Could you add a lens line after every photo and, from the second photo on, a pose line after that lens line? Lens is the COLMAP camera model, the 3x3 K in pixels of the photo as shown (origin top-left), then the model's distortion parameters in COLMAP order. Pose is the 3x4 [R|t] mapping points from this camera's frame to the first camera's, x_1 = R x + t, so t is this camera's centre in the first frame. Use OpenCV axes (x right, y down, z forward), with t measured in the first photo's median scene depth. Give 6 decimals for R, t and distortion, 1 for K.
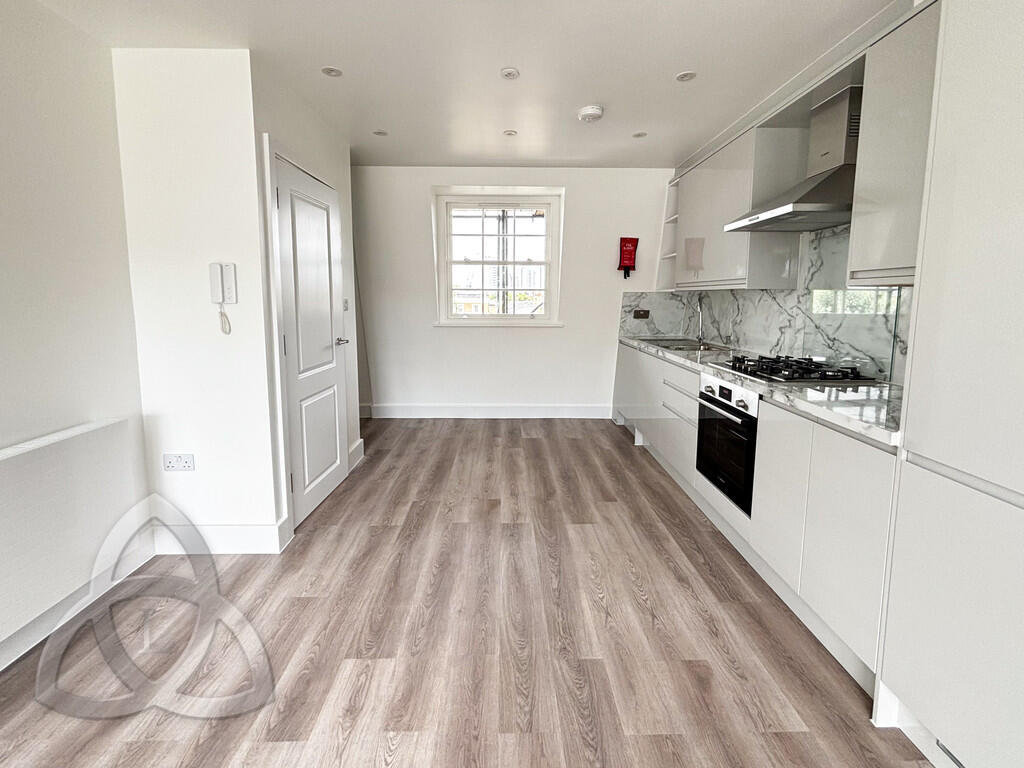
lens RADIAL K [[427.6, 0, 495.7], [0, 427.6, 343.1], [0, 0, 1]] dist [-0.000809, -0.001085]
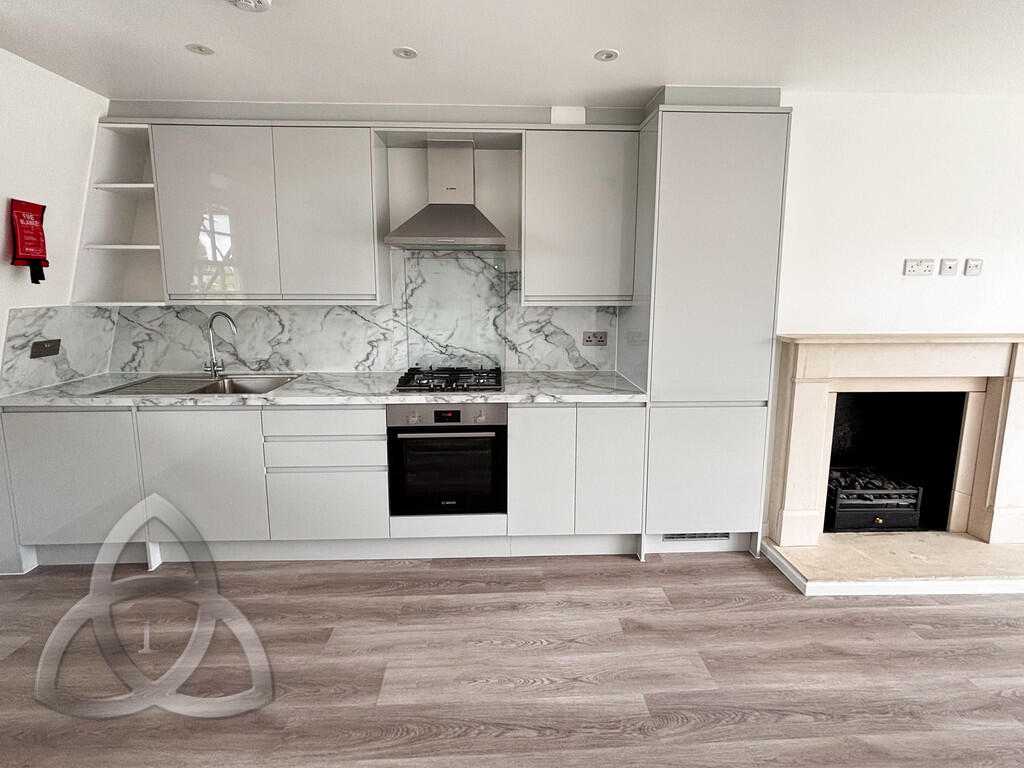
lens RADIAL K [[462.7, 0, 513.3], [0, 462.7, 336.2], [0, 0, 1]] dist [0.003282, -0.001184]
pose [[-0.049625, -0.120799, 0.991436, -0.433814], [0.107496, 0.986247, 0.125547, -0.157235], [-0.992966, 0.112806, -0.035957, 0.759967]]
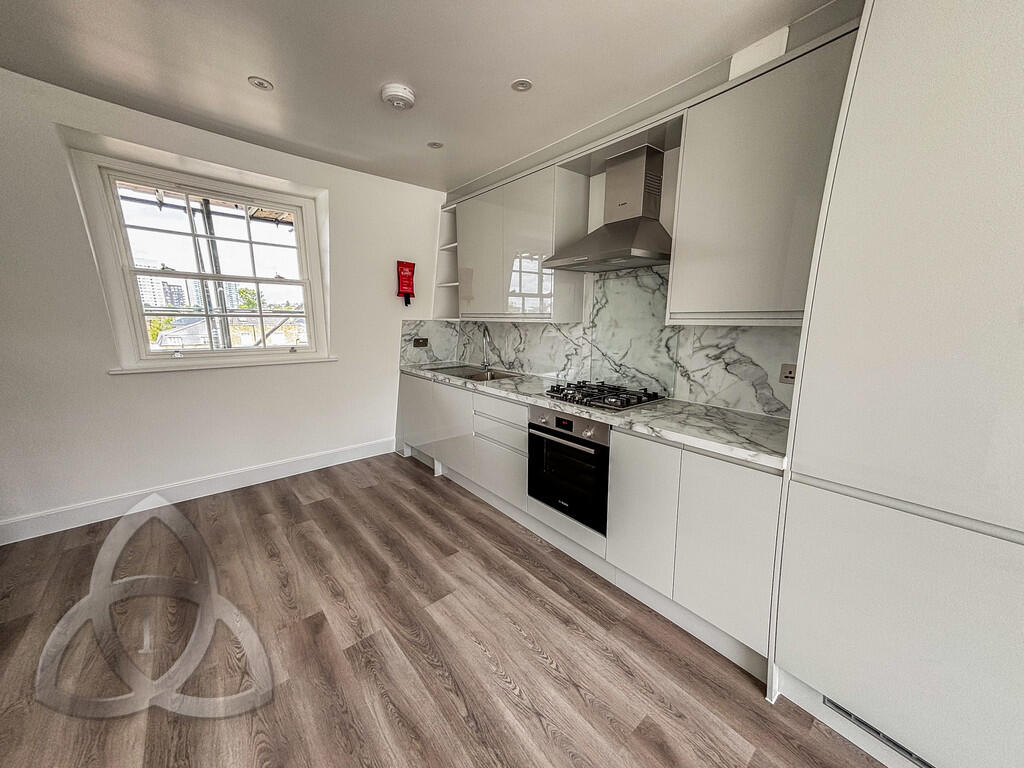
lens RADIAL K [[395.3, 0, 502.7], [0, 395.3, 383.7], [0, 0, 1]] dist [0.071407, -0.000228]
pose [[0.768981, -0.111045, 0.629553, -0.166939], [0.069849, 0.993497, 0.089921, -0.072161], [-0.635444, -0.025175, 0.771737, 0.297599]]
